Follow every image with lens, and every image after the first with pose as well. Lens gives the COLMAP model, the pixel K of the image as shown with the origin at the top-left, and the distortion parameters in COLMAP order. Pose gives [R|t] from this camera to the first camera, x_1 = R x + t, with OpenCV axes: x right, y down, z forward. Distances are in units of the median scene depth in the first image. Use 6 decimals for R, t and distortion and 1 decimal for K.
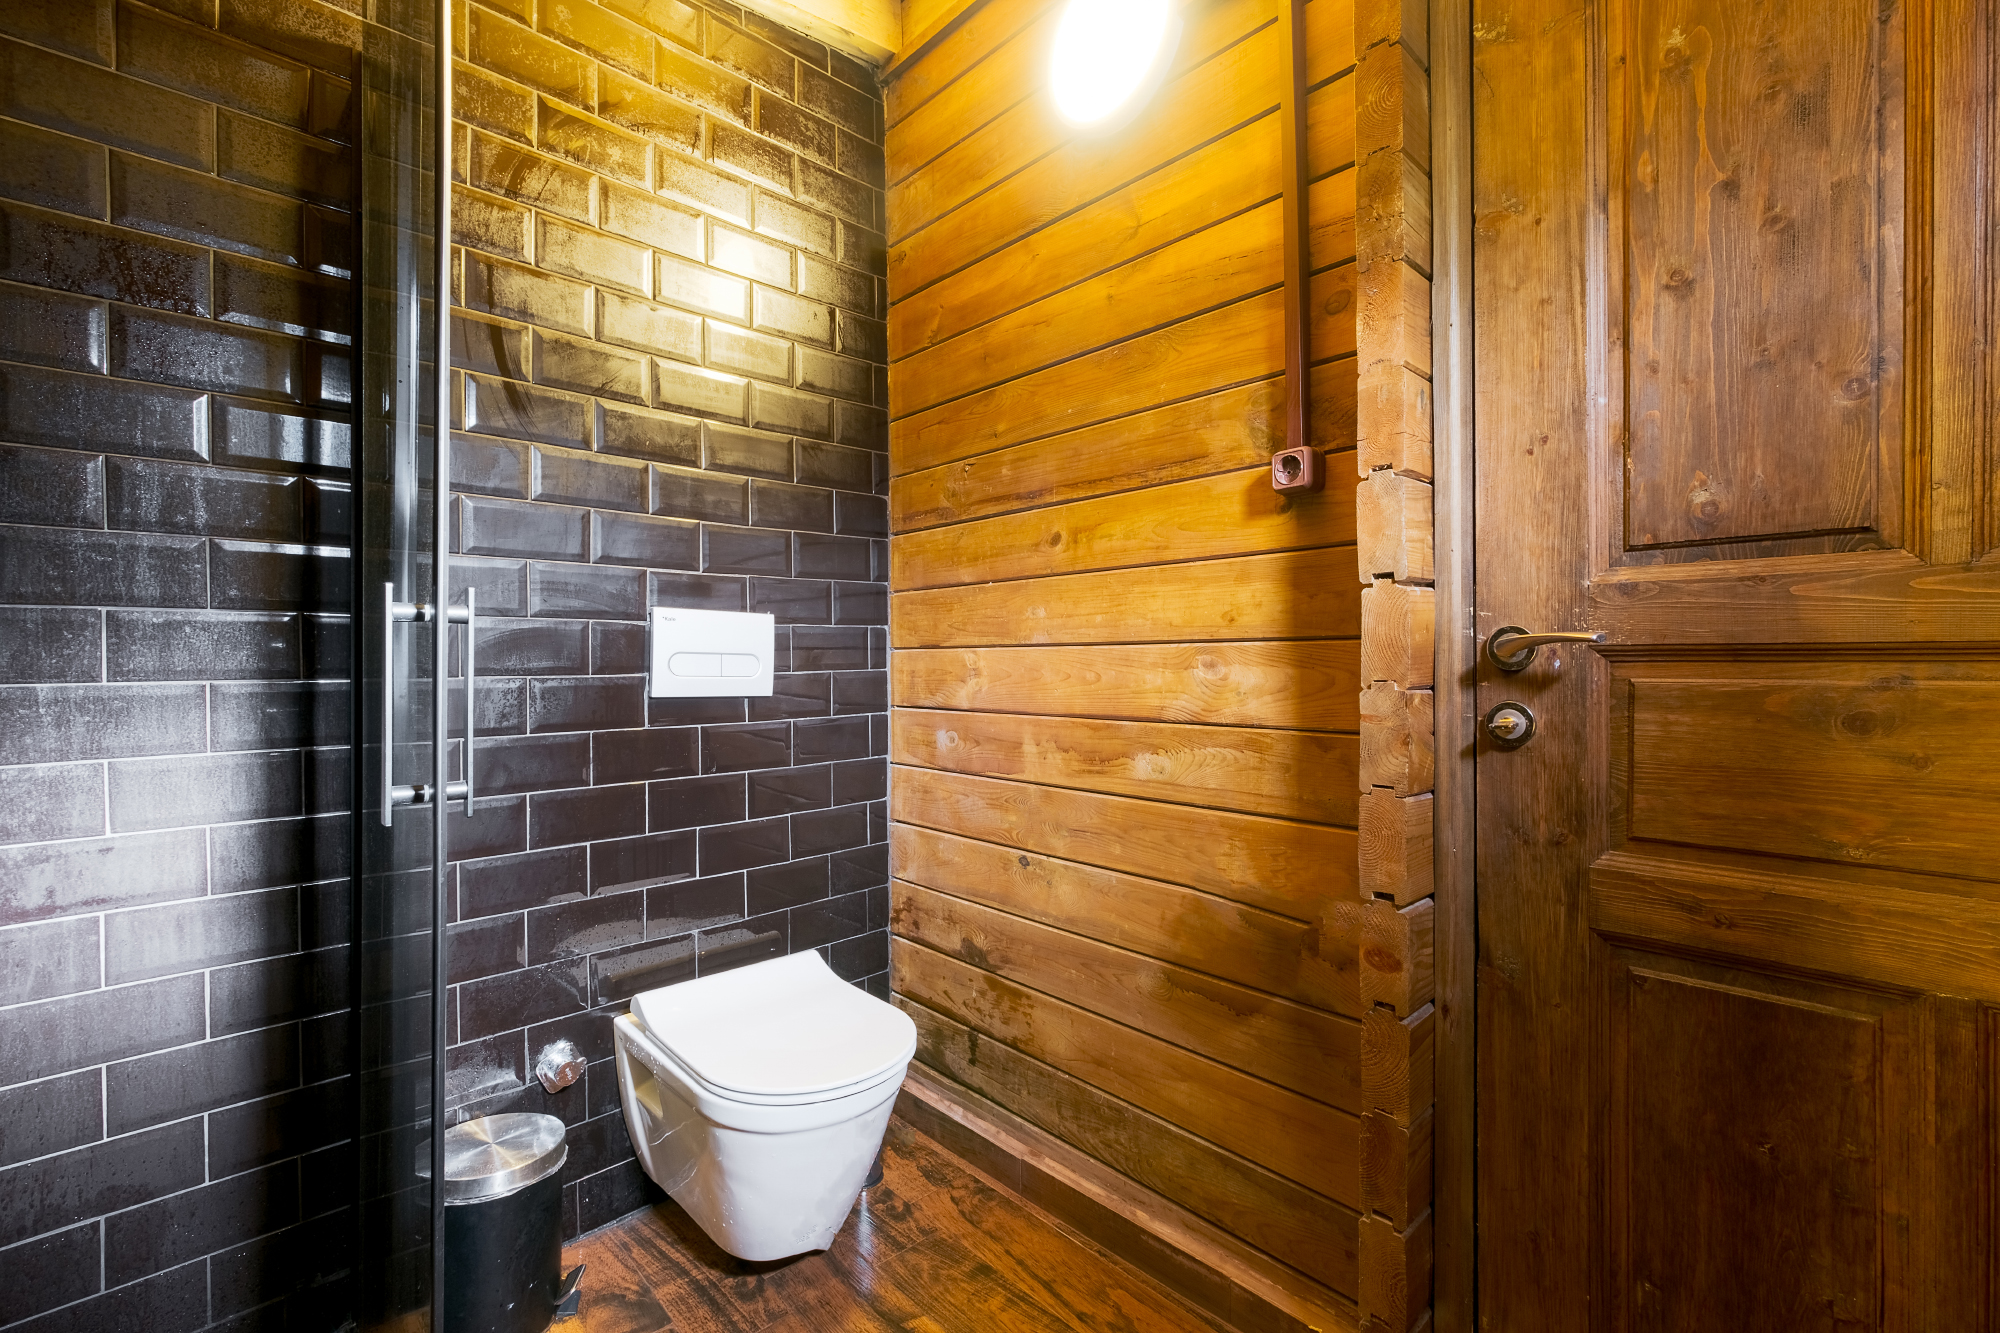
lens RADIAL K [[915.9, 0, 1003.5], [0, 915.9, 610.6], [0, 0, 1]] dist [0.000333, 0.000074]
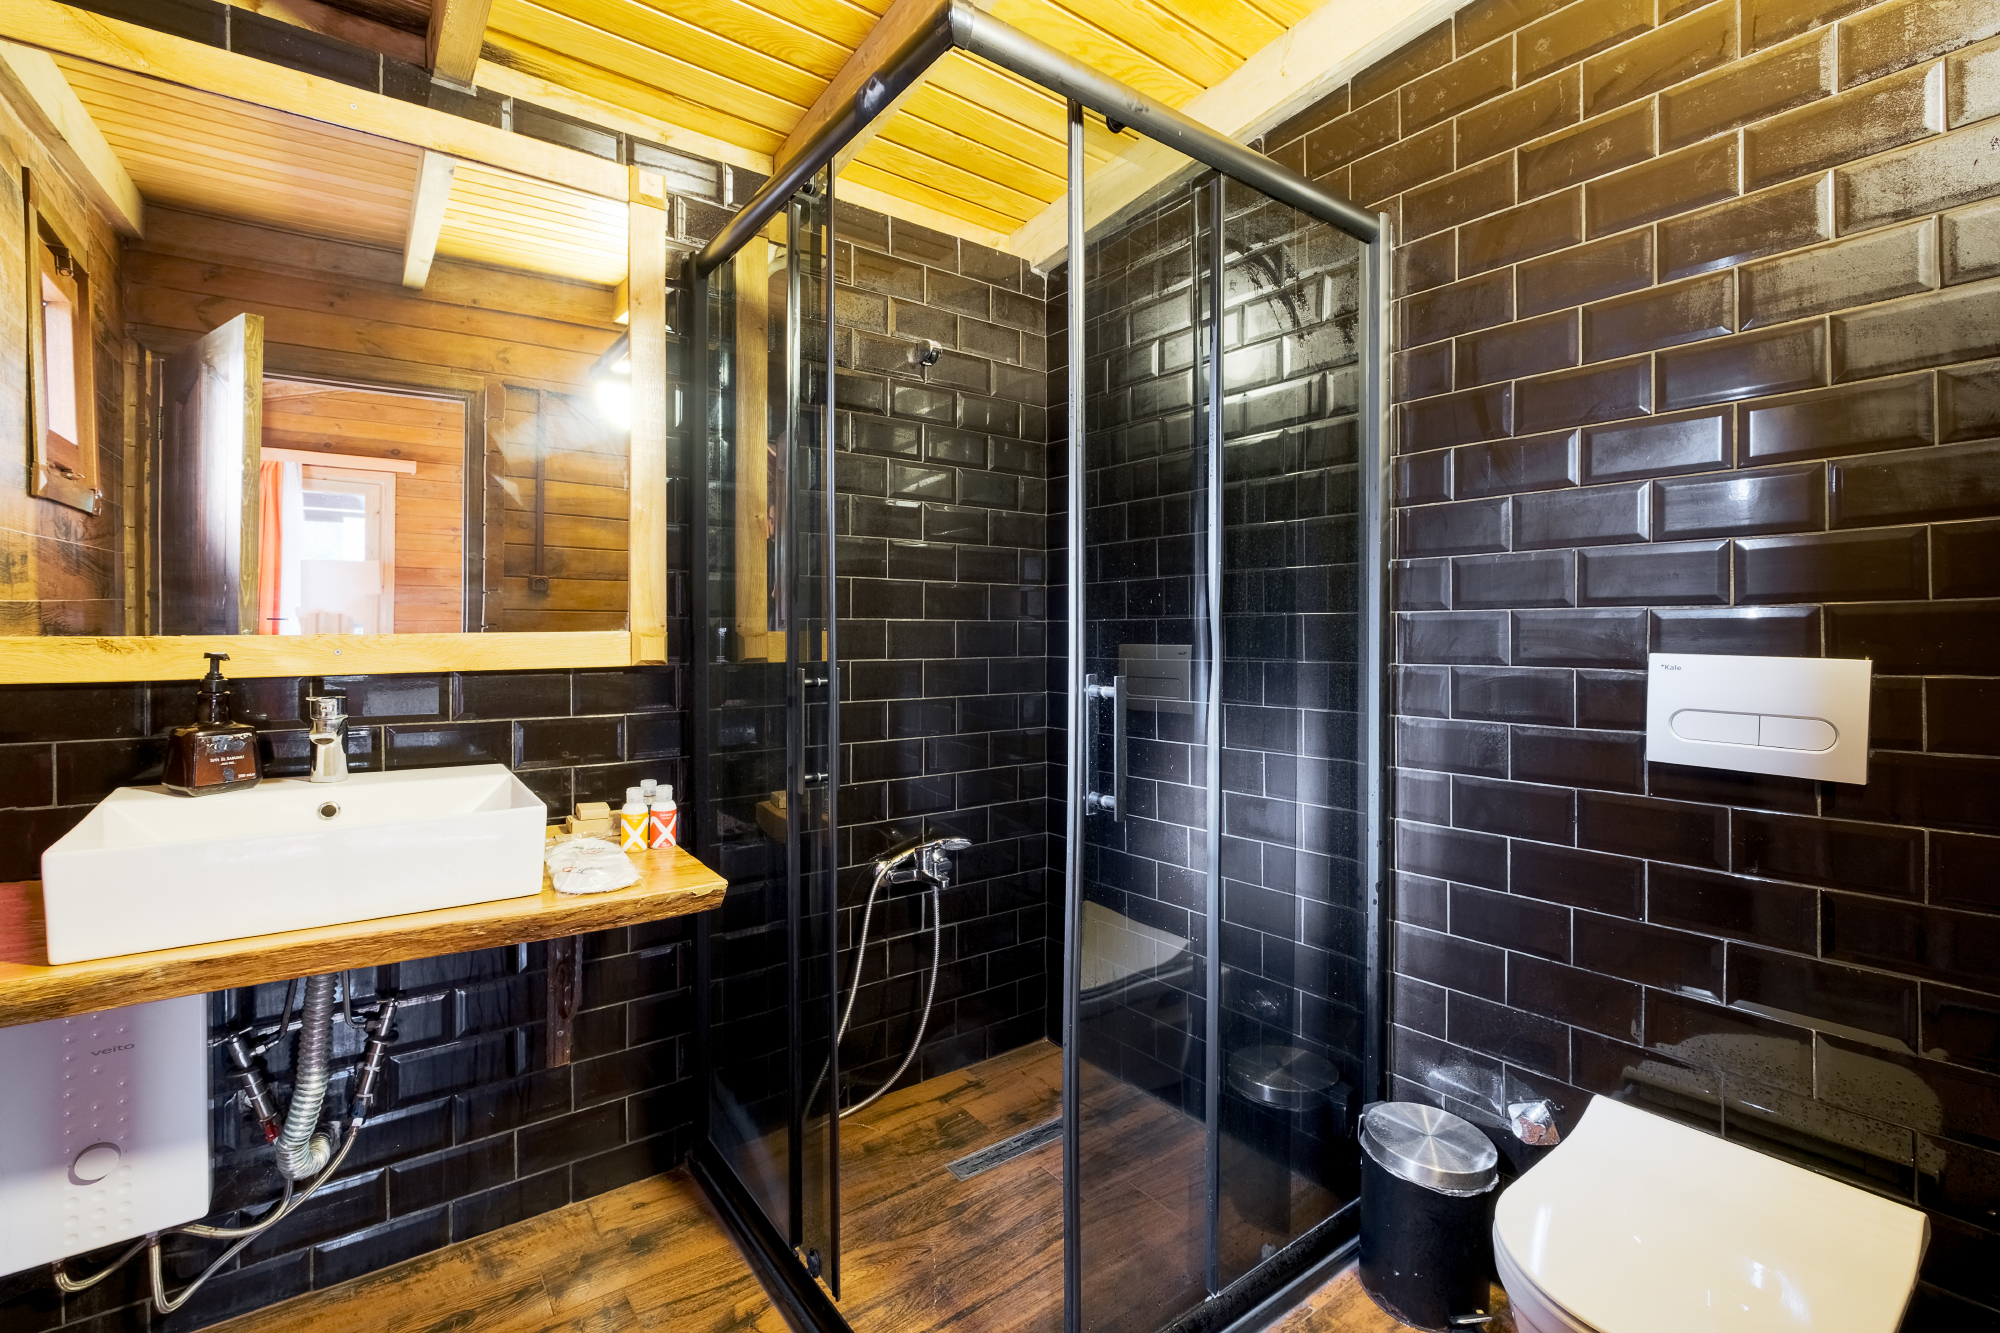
lens RADIAL K [[871.4, 0, 1000.0], [0, 871.4, 666.5], [0, 0, 1]] dist [-0.000267, 0.000062]
pose [[-0.057181, -0.014155, -0.998263, 0.451406], [-0.004400, 0.999893, -0.013926, 0.022292], [0.998354, 0.003596, -0.057238, 0.450520]]
